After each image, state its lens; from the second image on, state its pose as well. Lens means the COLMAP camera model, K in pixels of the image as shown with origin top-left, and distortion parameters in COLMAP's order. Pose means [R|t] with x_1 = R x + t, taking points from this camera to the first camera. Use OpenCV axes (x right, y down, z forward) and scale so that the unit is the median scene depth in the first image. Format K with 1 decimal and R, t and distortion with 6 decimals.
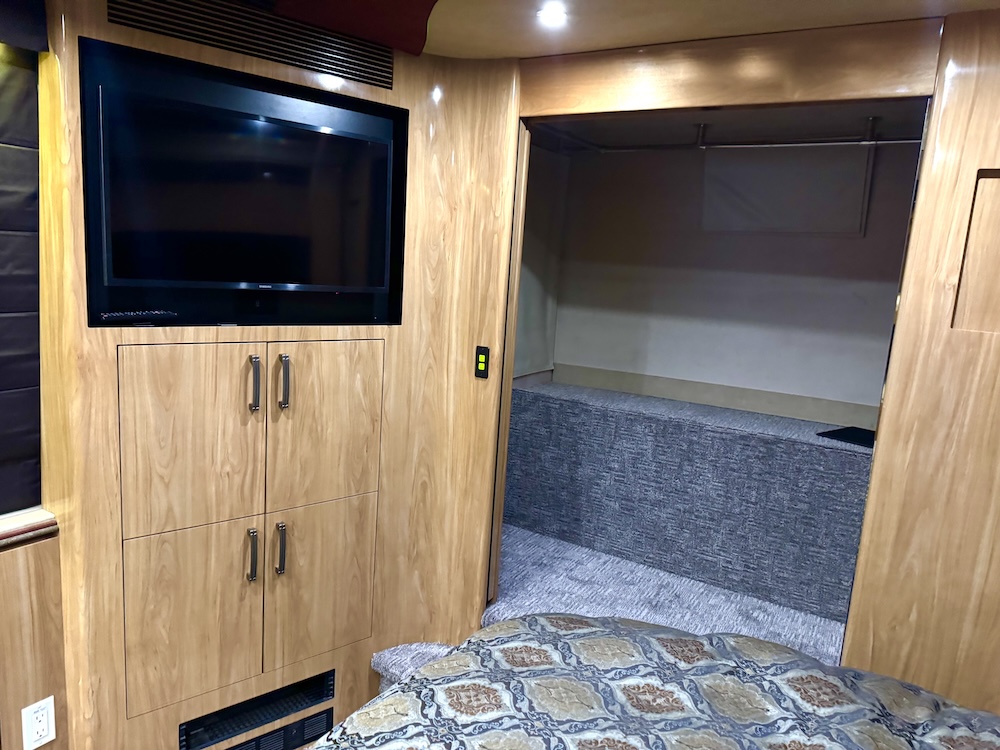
lens RADIAL K [[711.0, 0, 501.1], [0, 711.0, 378.9], [0, 0, 1]] dist [0.051011, -0.055459]
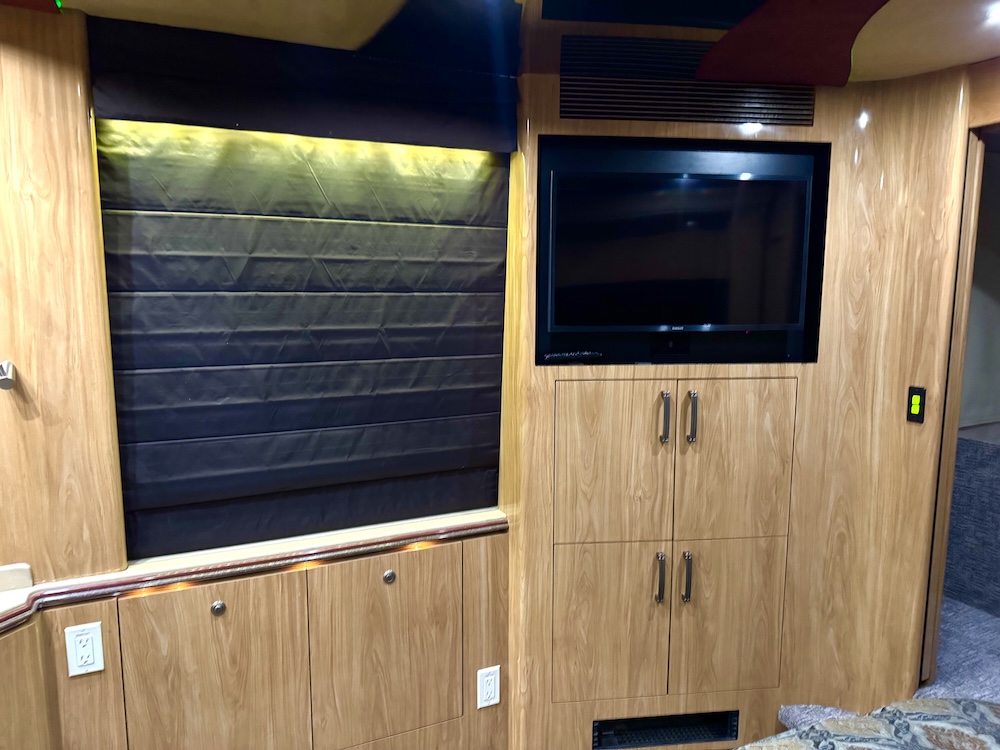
lens RADIAL K [[711.0, 0, 483.2], [0, 711.0, 379.9], [0, 0, 1]] dist [0.051011, -0.055459]
pose [[0.826934, 0.010844, -0.562195, 0.032053], [-0.043052, 0.998100, -0.044074, 0.008453], [0.560649, 0.060649, 0.825830, -0.048349]]
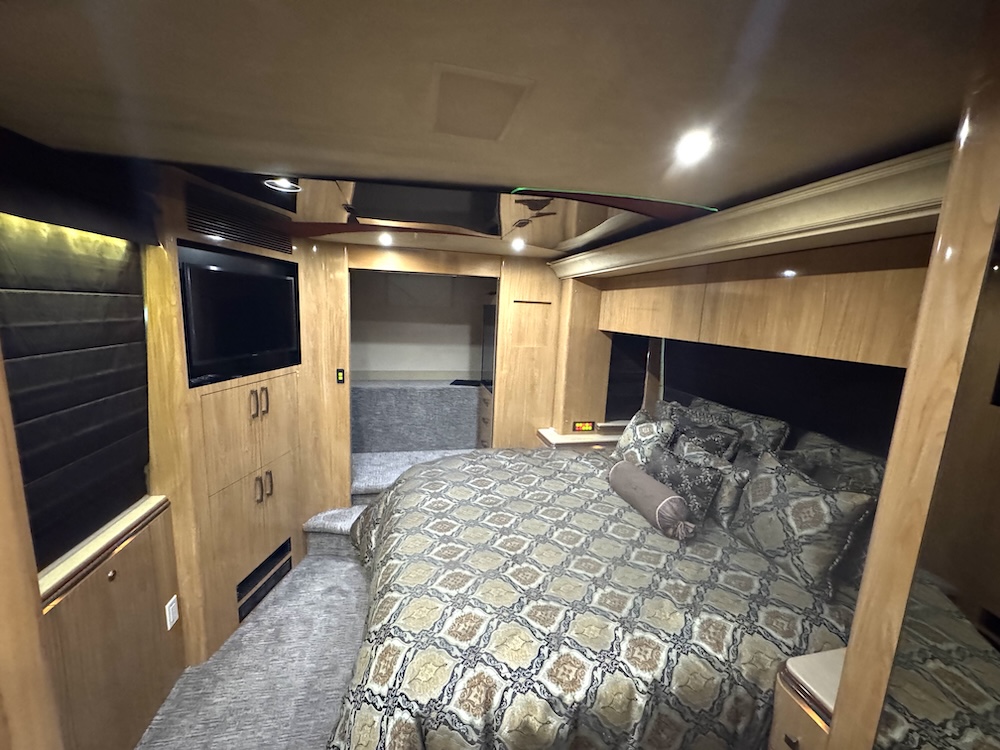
lens RADIAL K [[402.1, 0, 502.5], [0, 402.1, 367.5], [0, 0, 1]] dist [0.000254, 0.000074]
pose [[0.714566, -0.133722, 0.686669, -0.546048], [0.121596, 0.990361, 0.066327, -0.075179], [-0.688919, 0.036102, 0.723938, -0.262281]]
